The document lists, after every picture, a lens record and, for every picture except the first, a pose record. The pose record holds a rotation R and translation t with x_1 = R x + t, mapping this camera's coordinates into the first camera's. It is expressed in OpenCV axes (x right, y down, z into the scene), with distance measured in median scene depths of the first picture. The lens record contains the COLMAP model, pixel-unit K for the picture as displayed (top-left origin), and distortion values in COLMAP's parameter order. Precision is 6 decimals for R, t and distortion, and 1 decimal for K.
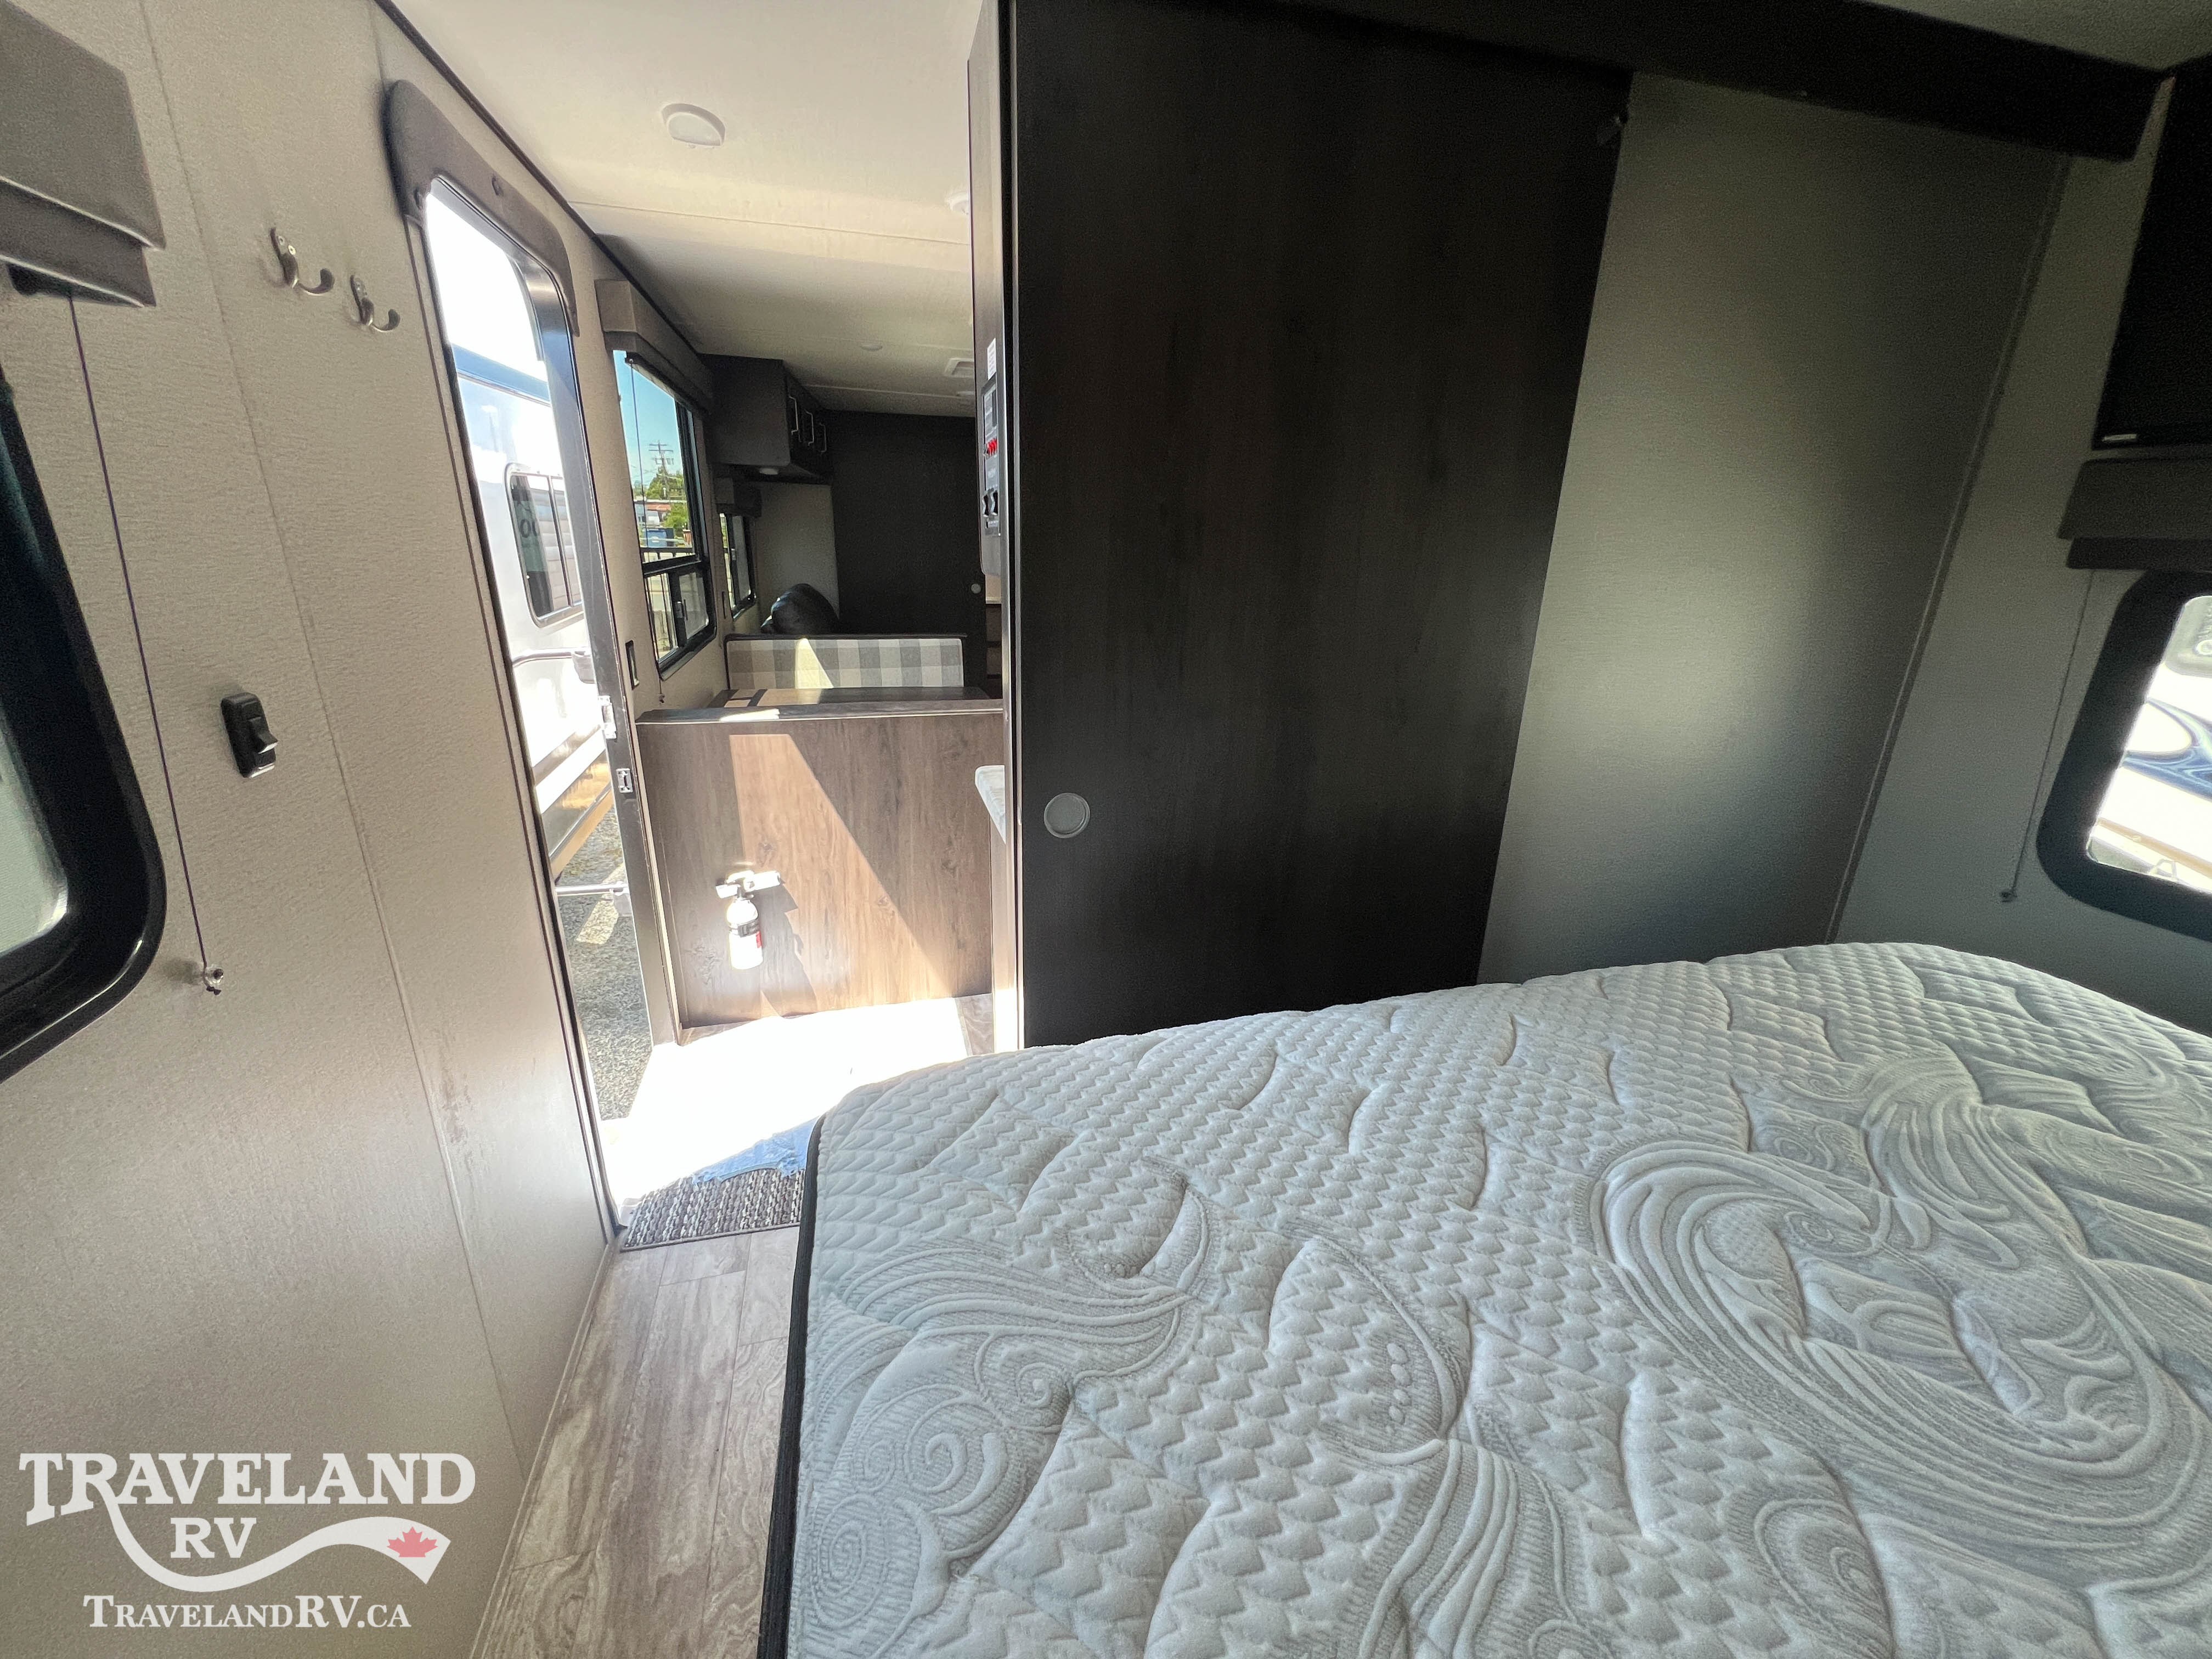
lens RADIAL K [[886.4, 0, 1104.4], [0, 886.4, 825.2], [0, 0, 1]] dist [-0.002041, 0.000103]
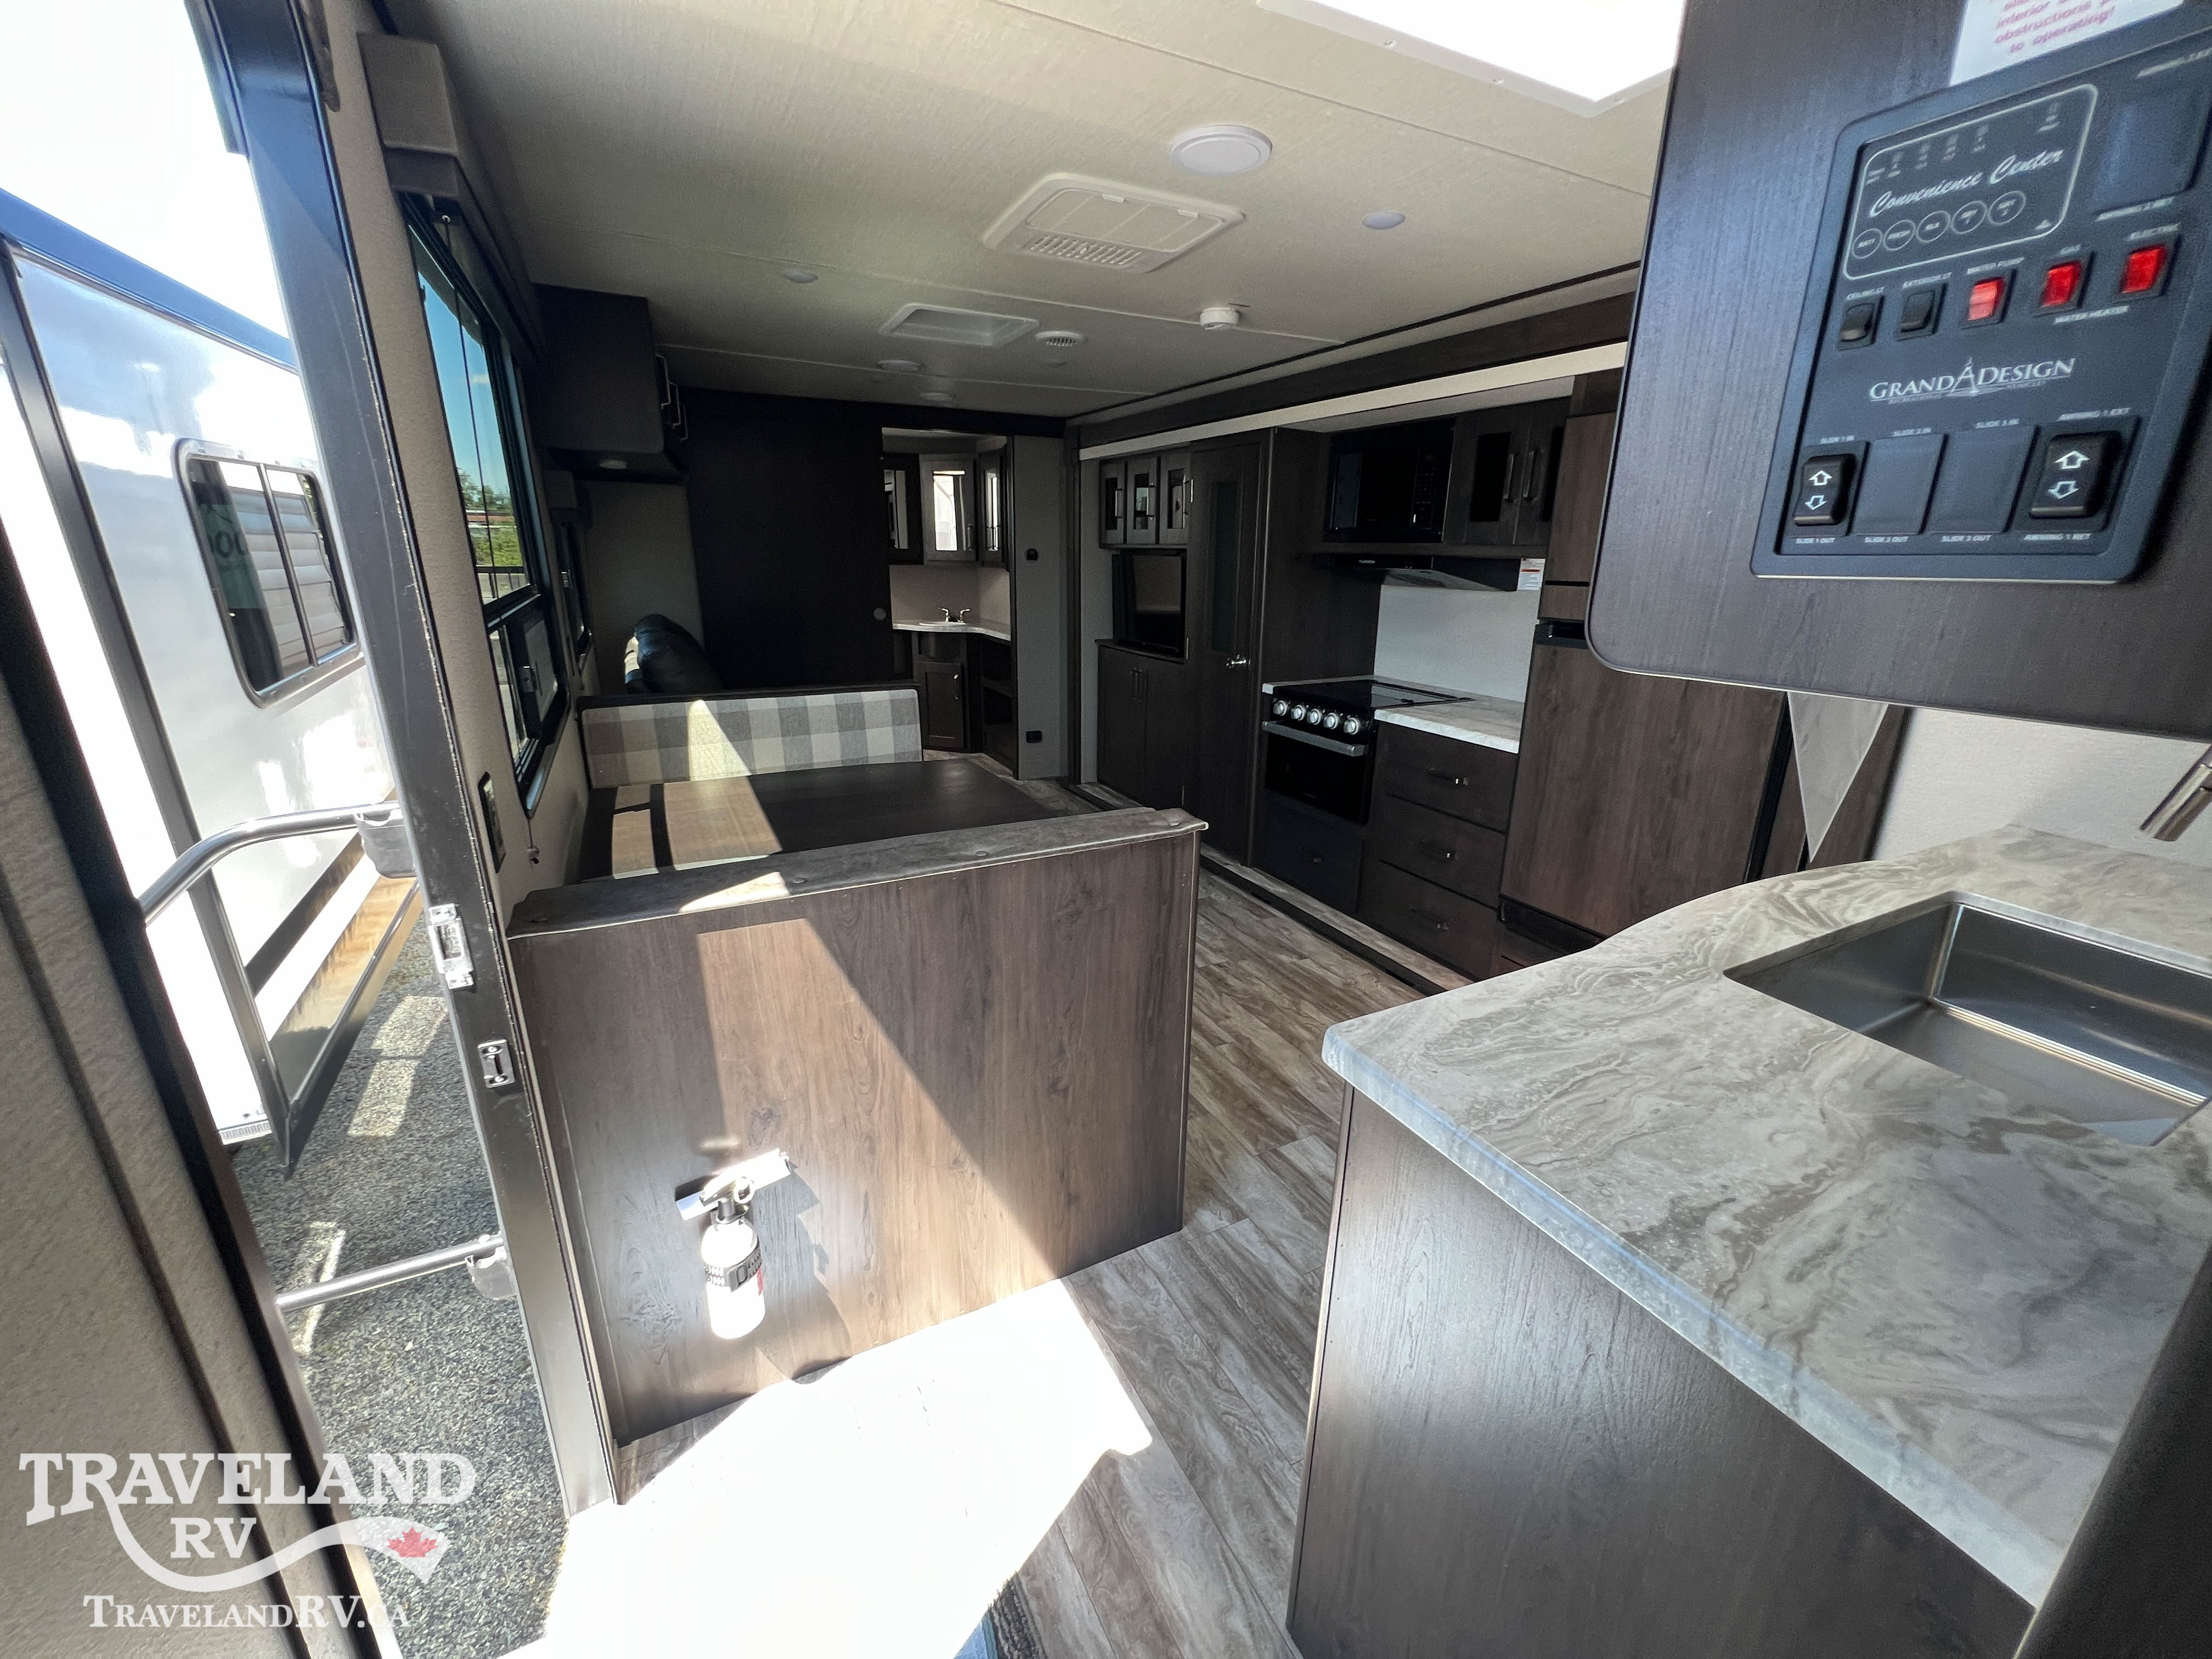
lens RADIAL K [[886.4, 0, 1105.7], [0, 886.4, 825.4], [0, 0, 1]] dist [-0.002041, 0.000103]
pose [[0.979181, -0.067852, 0.191312, -0.253921], [0.069508, 0.997580, -0.001949, -0.135605], [-0.190717, 0.015206, 0.981527, 0.388584]]
